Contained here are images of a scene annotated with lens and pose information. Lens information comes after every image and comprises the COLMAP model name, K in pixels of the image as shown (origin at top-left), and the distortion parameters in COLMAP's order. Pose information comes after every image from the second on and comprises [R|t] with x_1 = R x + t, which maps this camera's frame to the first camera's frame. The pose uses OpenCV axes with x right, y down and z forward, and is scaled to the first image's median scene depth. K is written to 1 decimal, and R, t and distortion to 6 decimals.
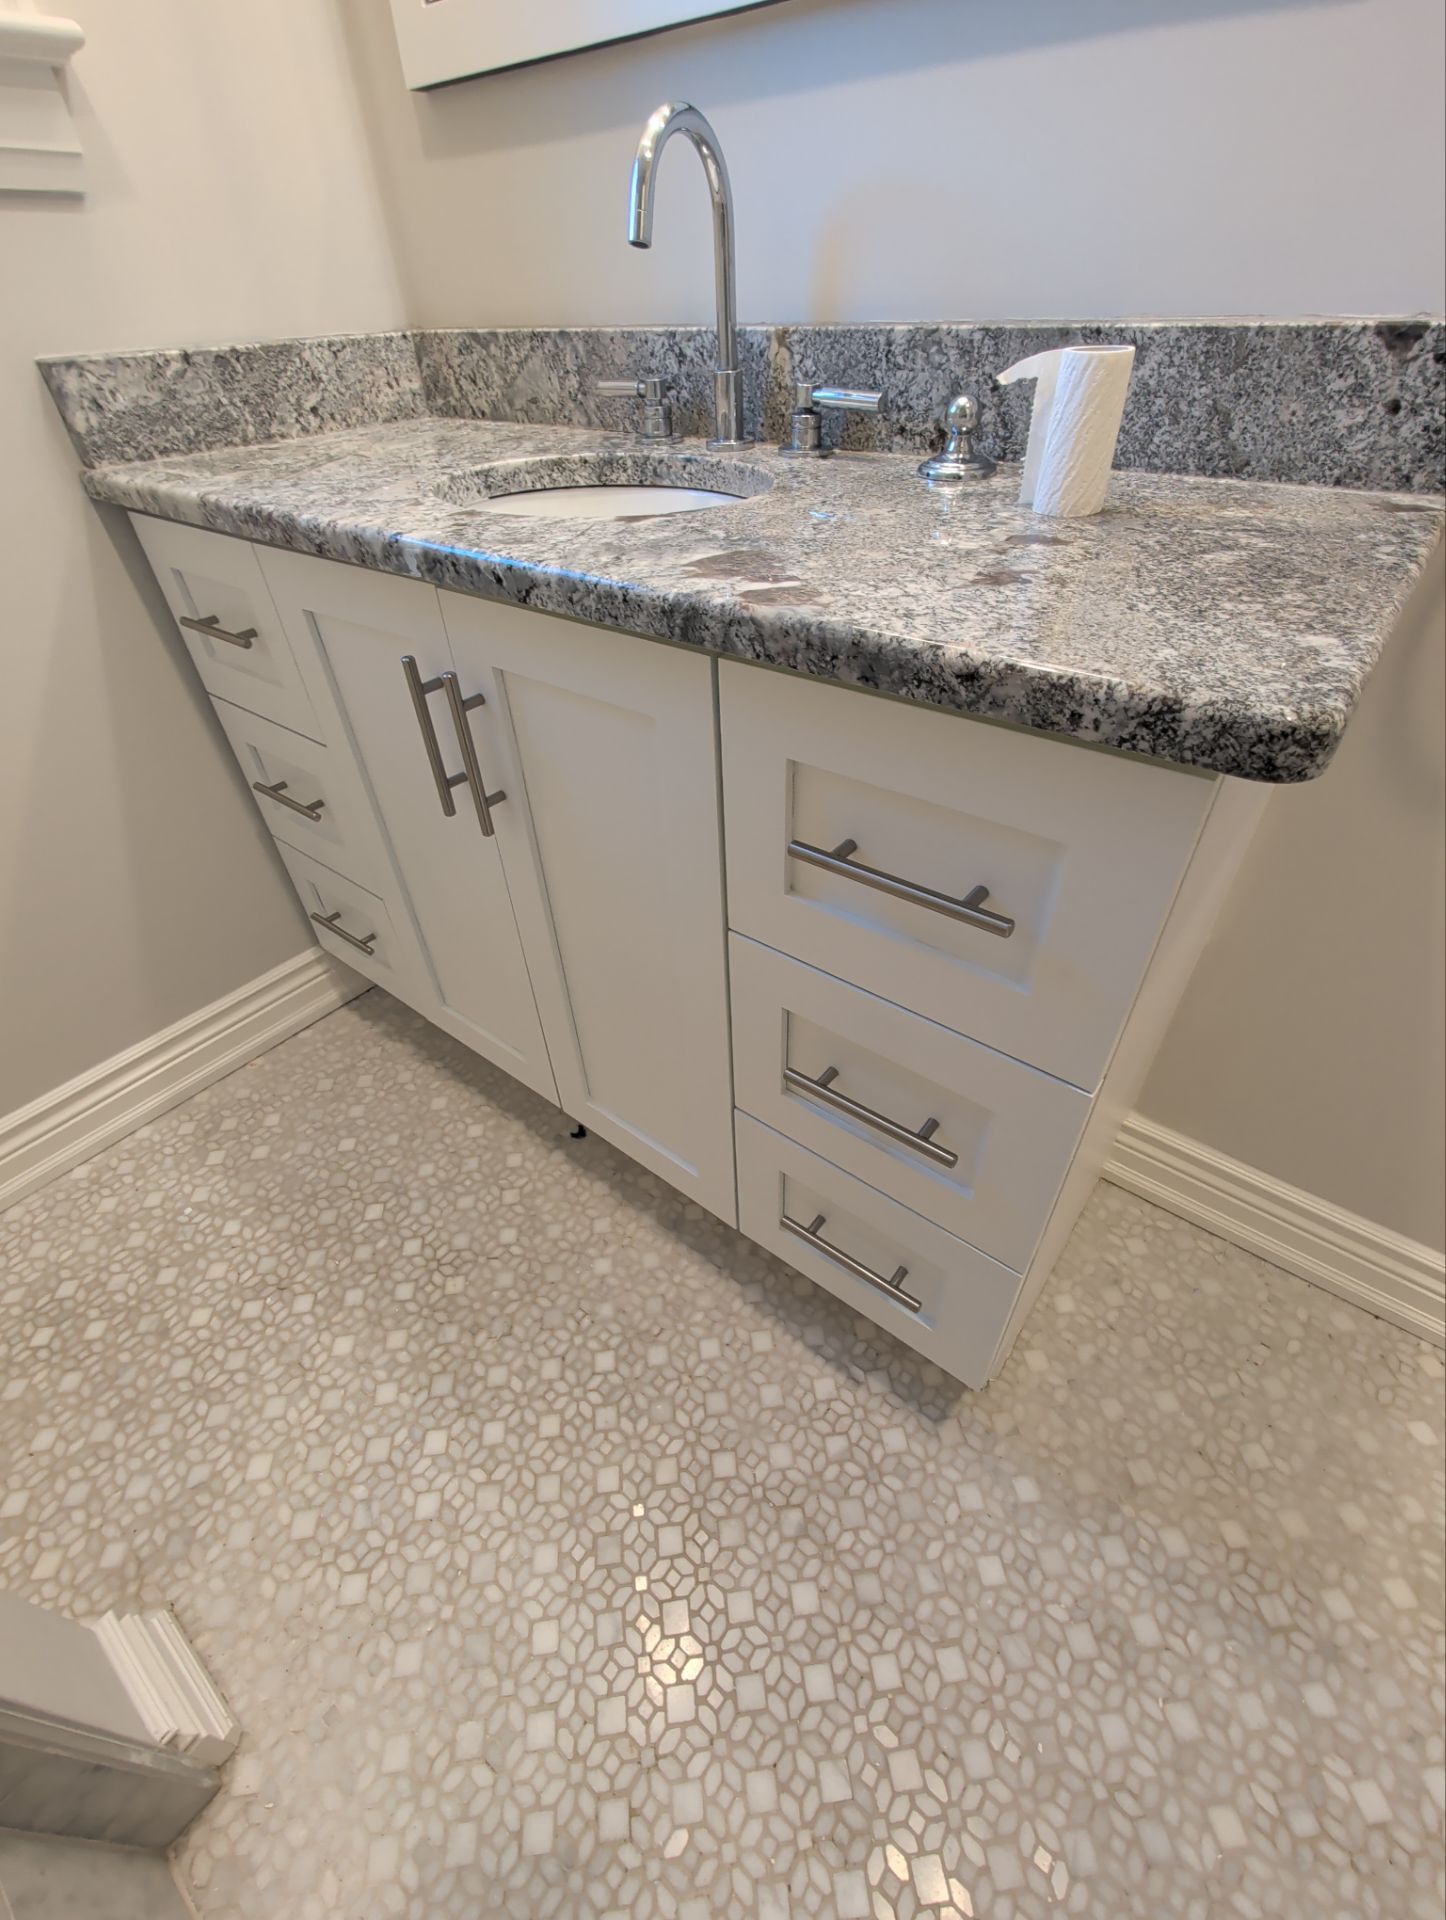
lens RADIAL K [[824.5, 0, 723.0], [0, 824.5, 960.0], [0, 0, 1]] dist [0.002726, -0.000404]
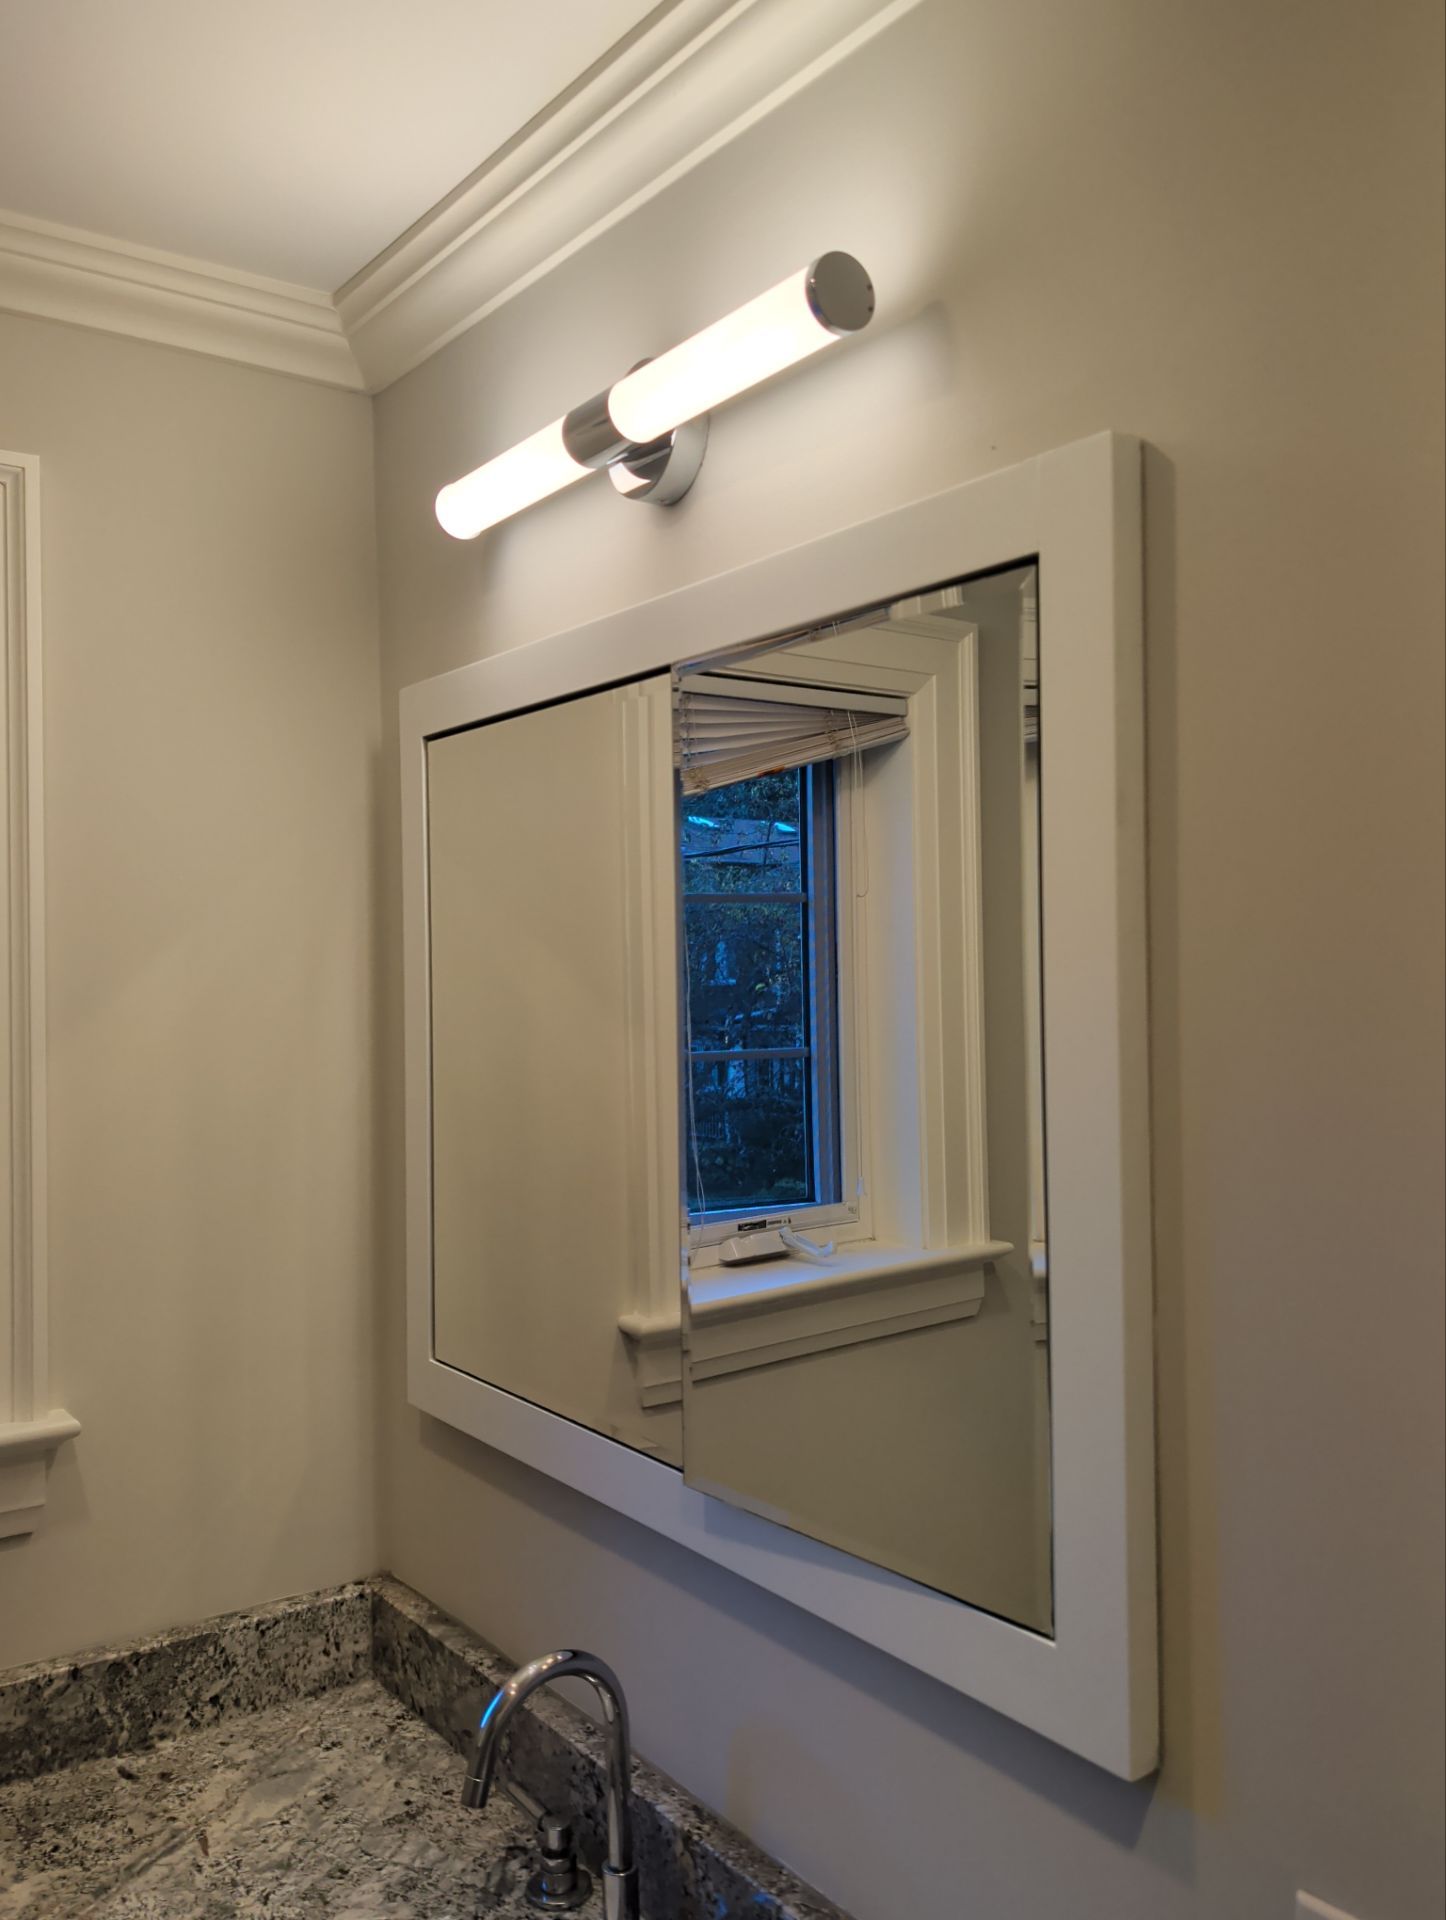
lens RADIAL K [[1626.0, 0, 723.0], [0, 1626.0, 960.0], [0, 0, 1]] dist [0.012597, 0.008105]
pose [[0.960540, 0.018513, -0.277524, 0.471094], [-0.191263, 0.768399, -0.610722, -0.410951], [0.201943, 0.639704, 0.741619, -0.617538]]
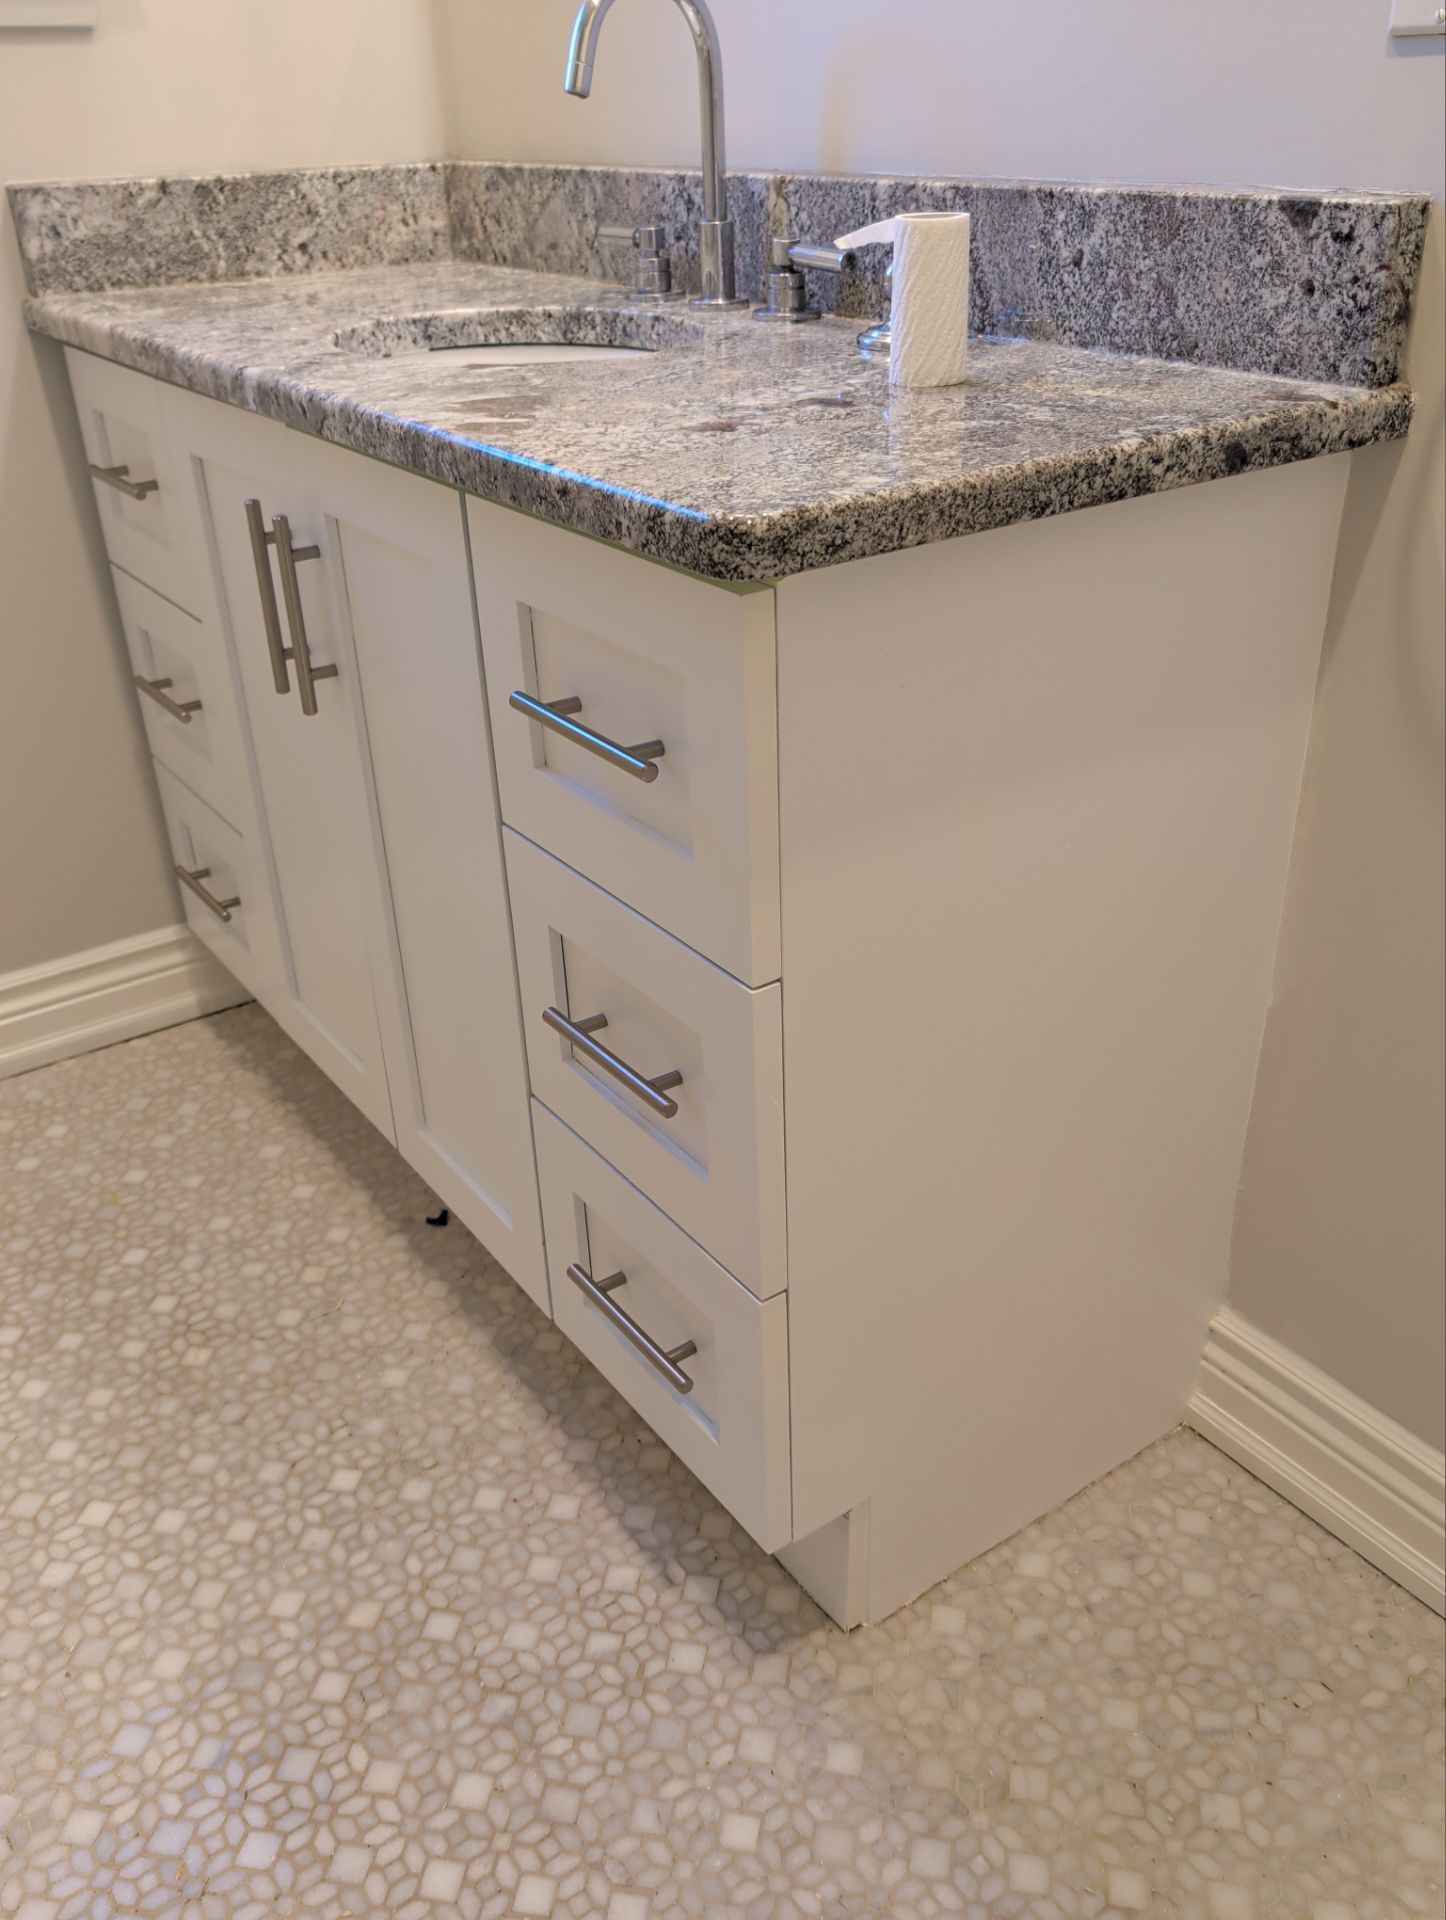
lens RADIAL K [[1626.0, 0, 723.0], [0, 1626.0, 960.0], [0, 0, 1]] dist [0.012597, 0.008105]
pose [[0.958409, 0.142848, -0.247076, 0.476942], [-0.185830, 0.969407, -0.160369, 0.235946], [0.216609, 0.199613, 0.955633, -0.368900]]
